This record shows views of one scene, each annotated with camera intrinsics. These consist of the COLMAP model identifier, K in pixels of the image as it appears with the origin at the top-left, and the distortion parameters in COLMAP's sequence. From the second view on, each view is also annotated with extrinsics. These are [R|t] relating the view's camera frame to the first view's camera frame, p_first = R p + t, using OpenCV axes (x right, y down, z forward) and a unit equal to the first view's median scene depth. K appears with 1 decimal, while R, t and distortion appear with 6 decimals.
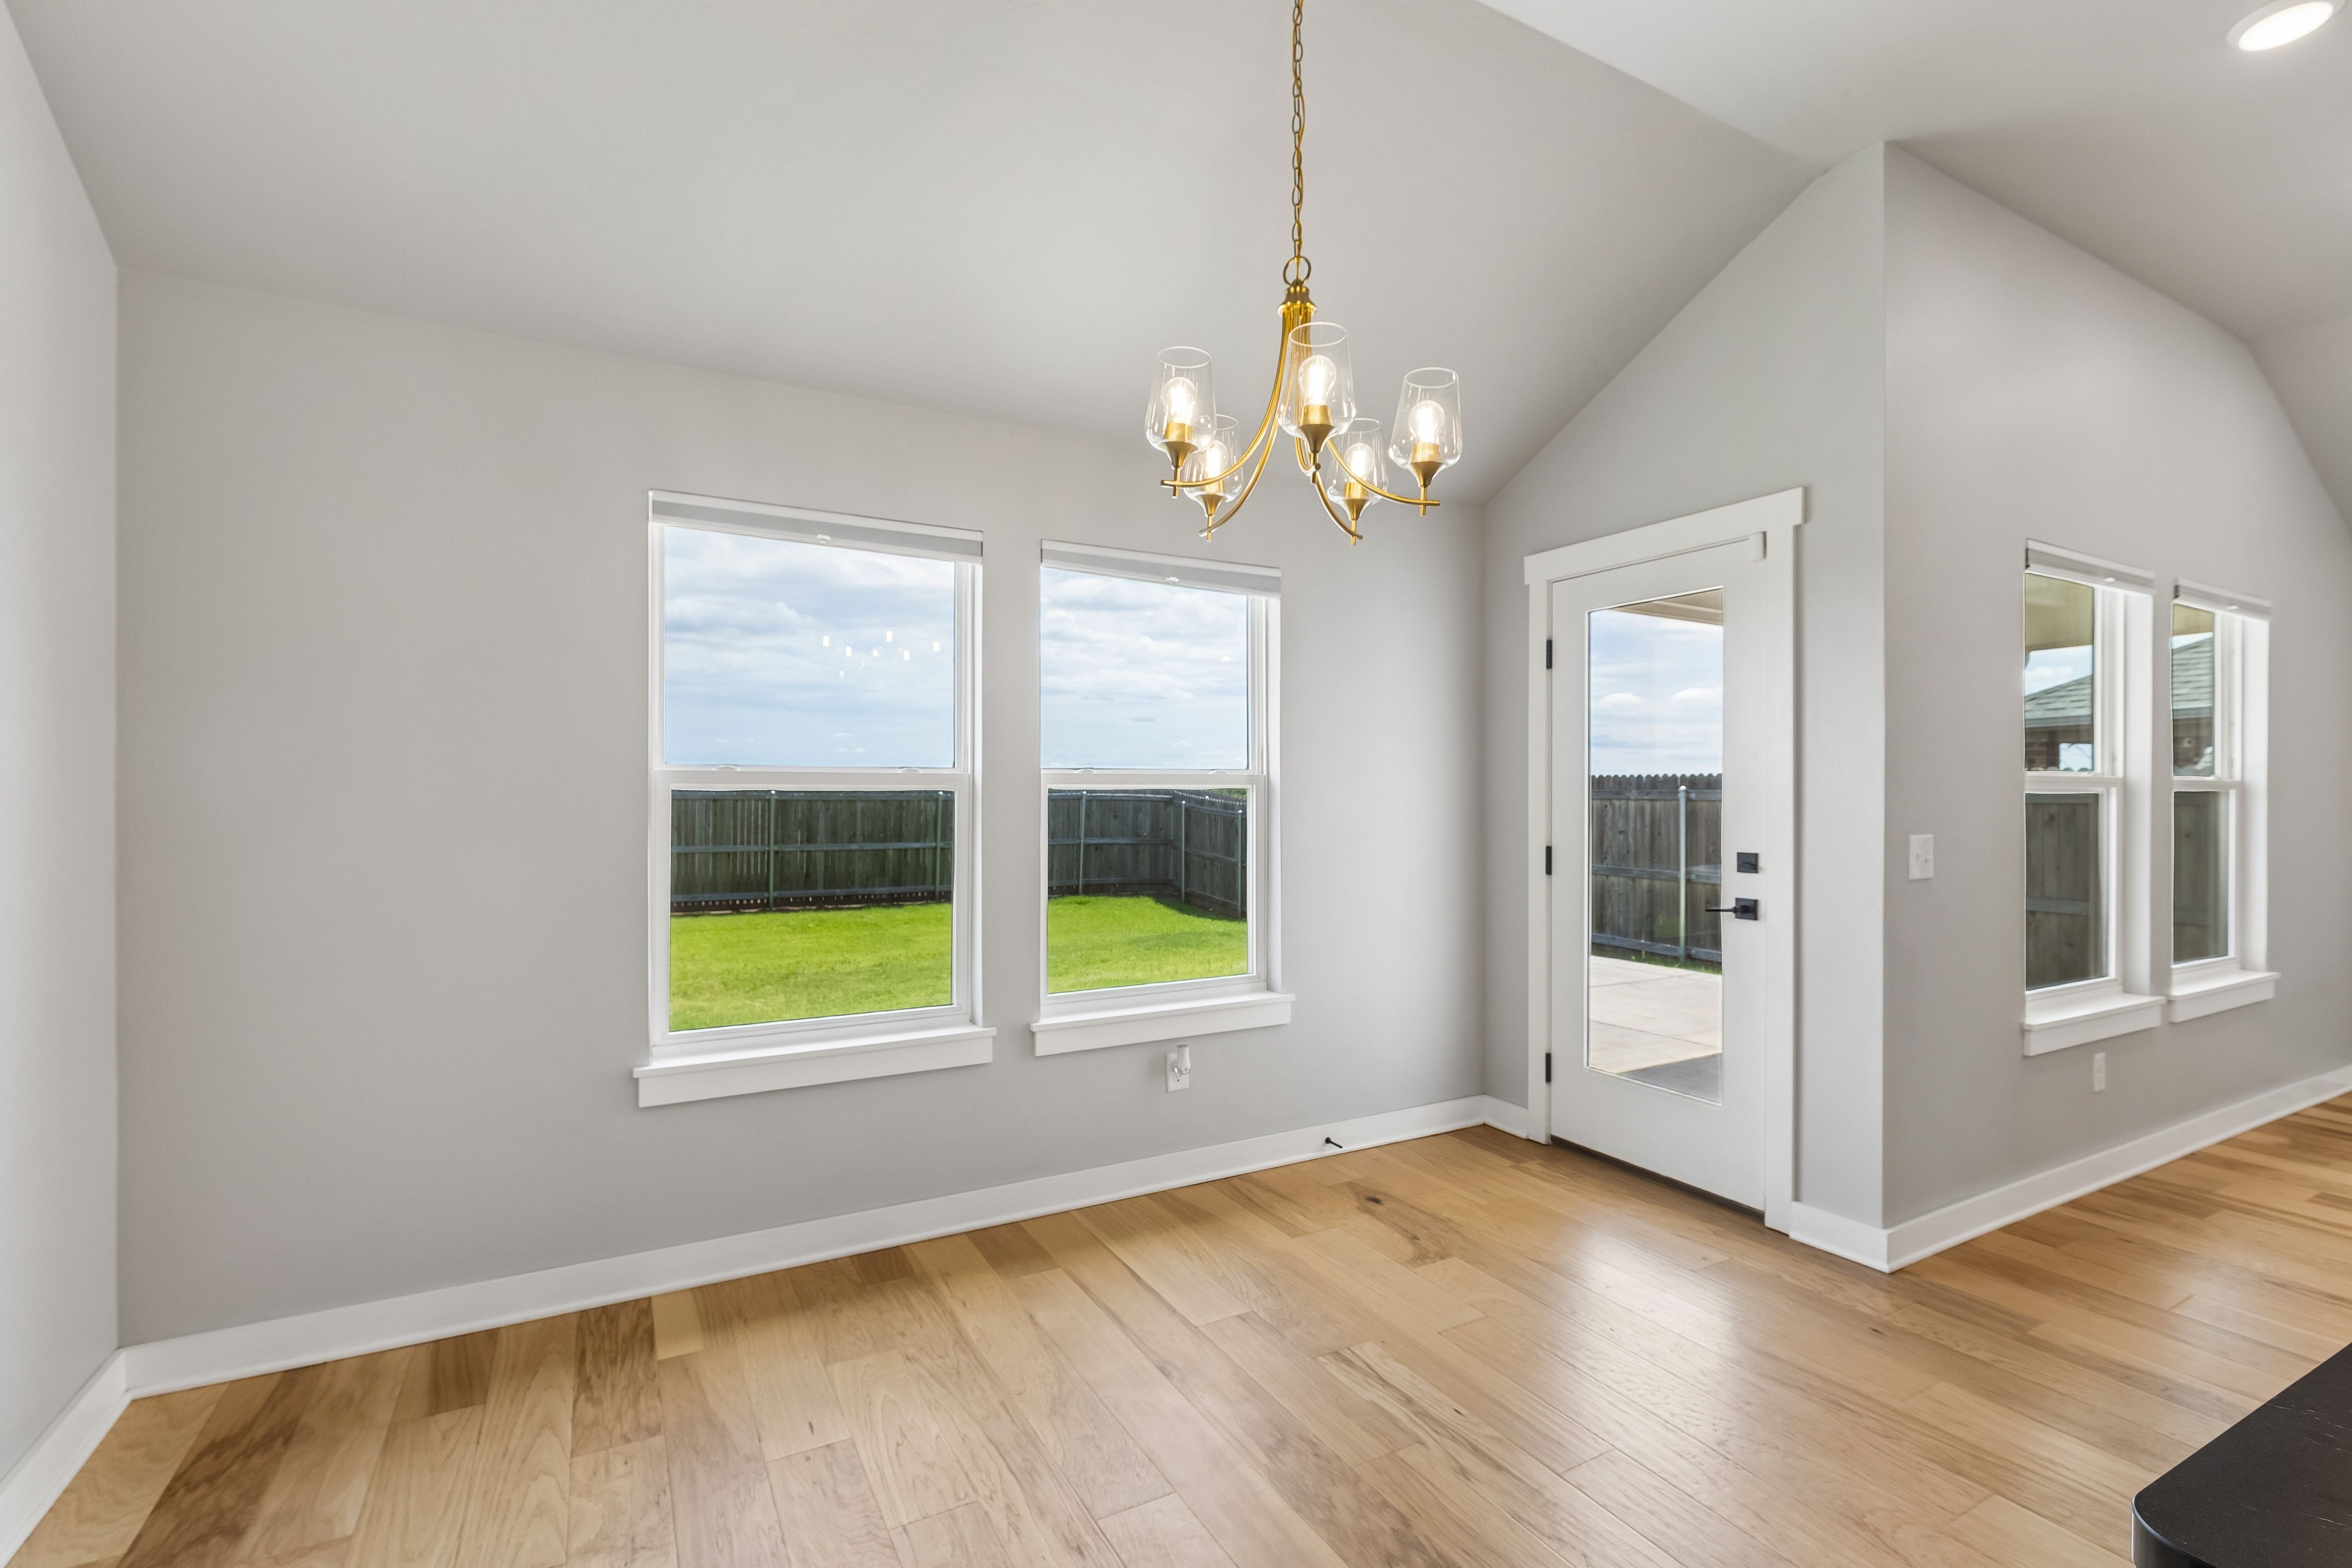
lens RADIAL K [[1060.9, 0, 1179.7], [0, 1060.9, 791.2], [0, 0, 1]] dist [0.005271, -0.002056]
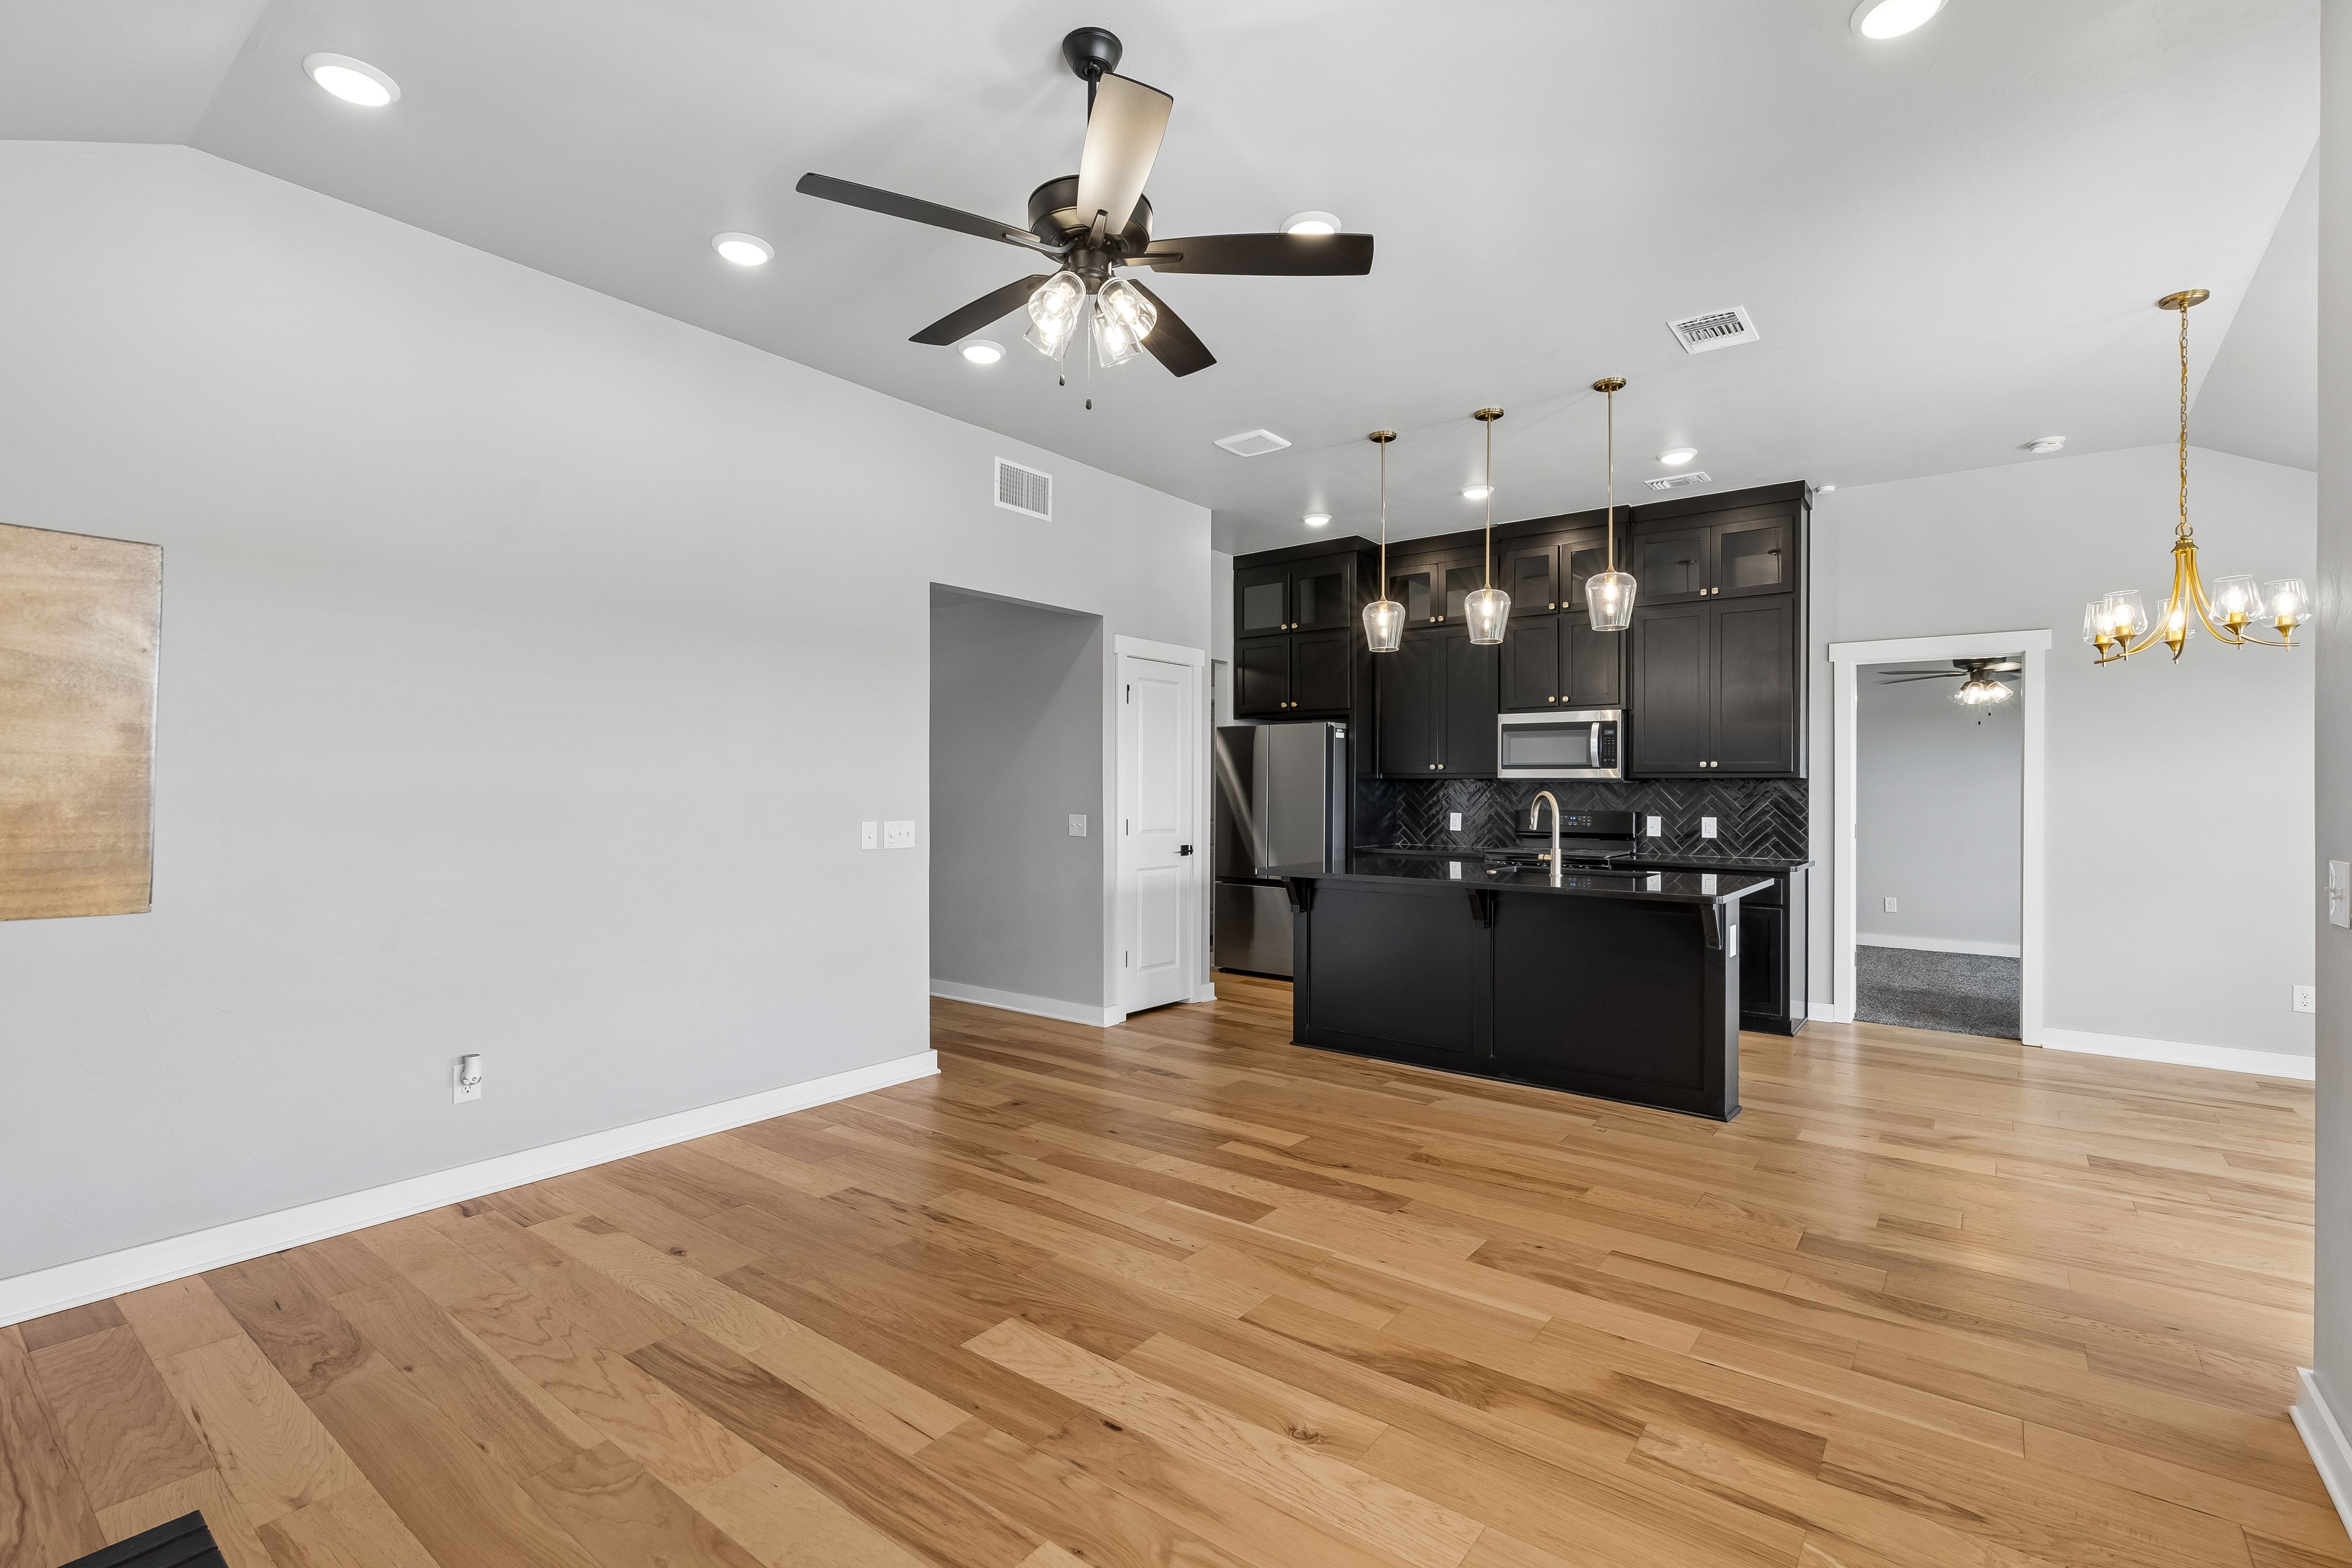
lens RADIAL K [[1060.9, 0, 1173.2], [0, 1060.9, 784.7], [0, 0, 1]] dist [0.005271, -0.002056]
pose [[-0.919523, -0.010896, -0.392884, 1.533547], [-0.009830, 0.999941, -0.004725, 0.002324], [0.392913, -0.000483, -0.919576, 1.236718]]
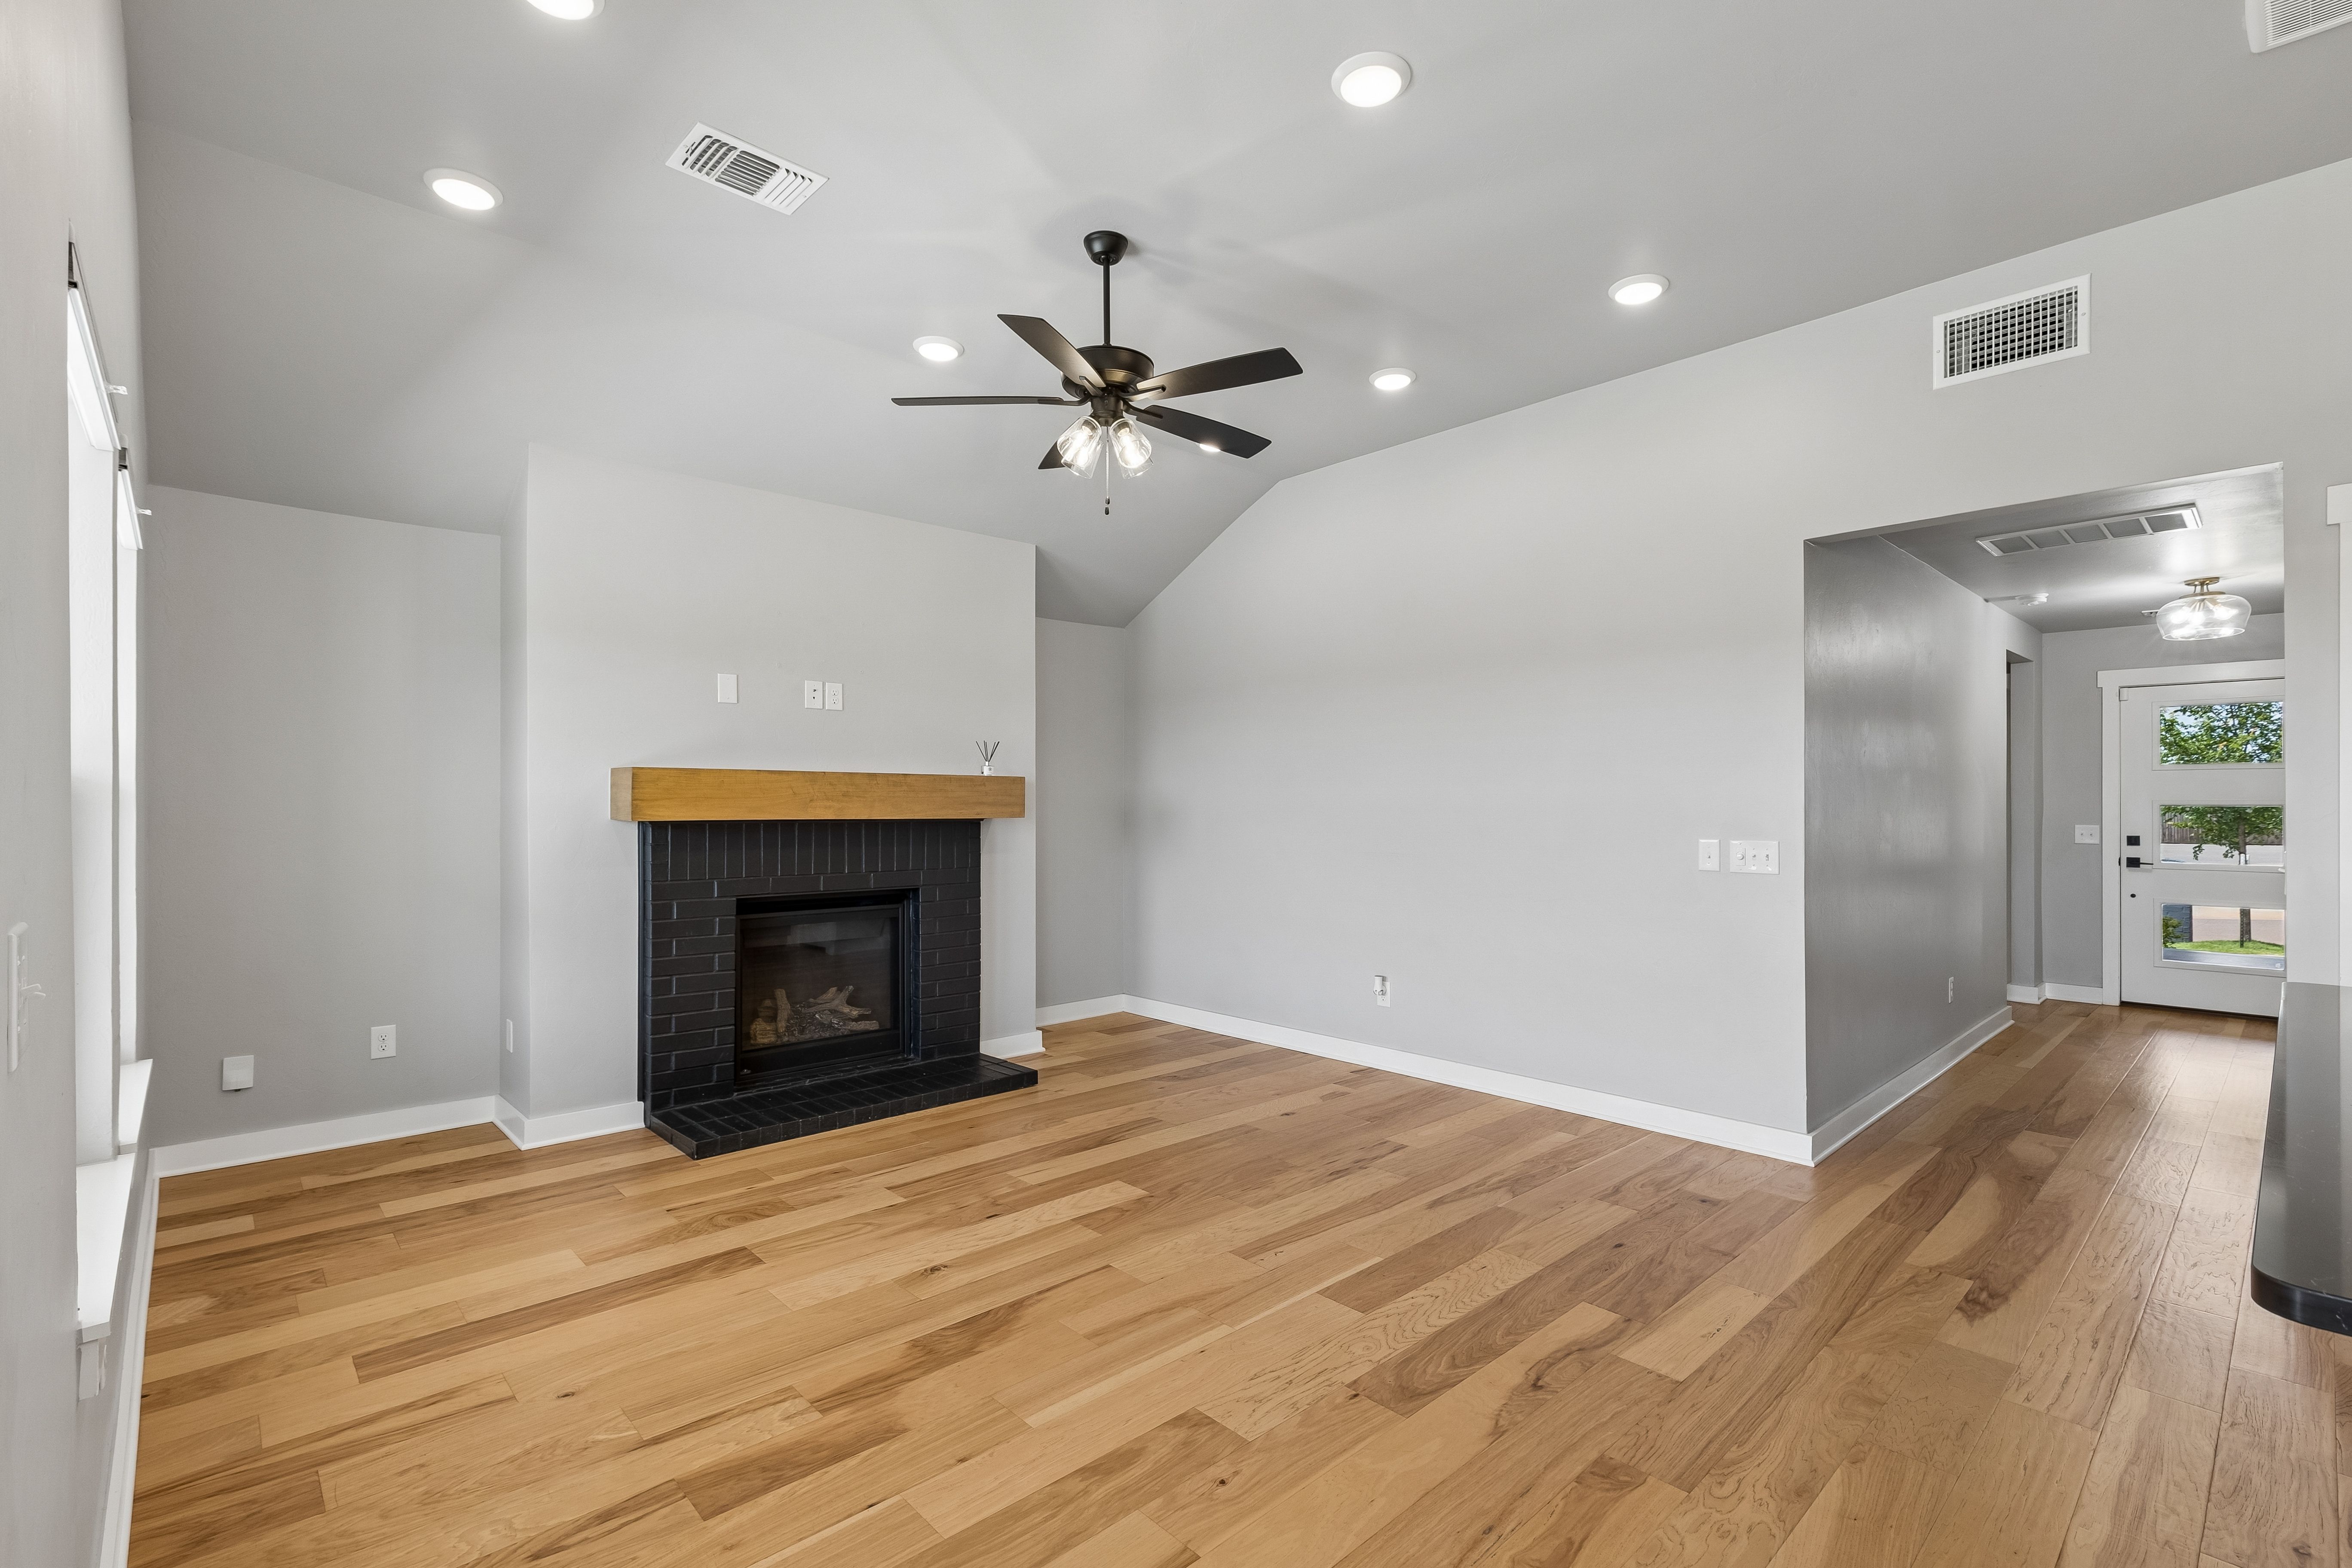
lens RADIAL K [[1060.9, 0, 1180.4], [0, 1060.9, 799.7], [0, 0, 1]] dist [0.005271, -0.002056]
pose [[-0.239248, -0.003962, 0.970950, 0.262717], [-0.000650, 0.999992, 0.003920, -0.001913], [-0.970958, 0.000307, -0.239249, 0.674015]]
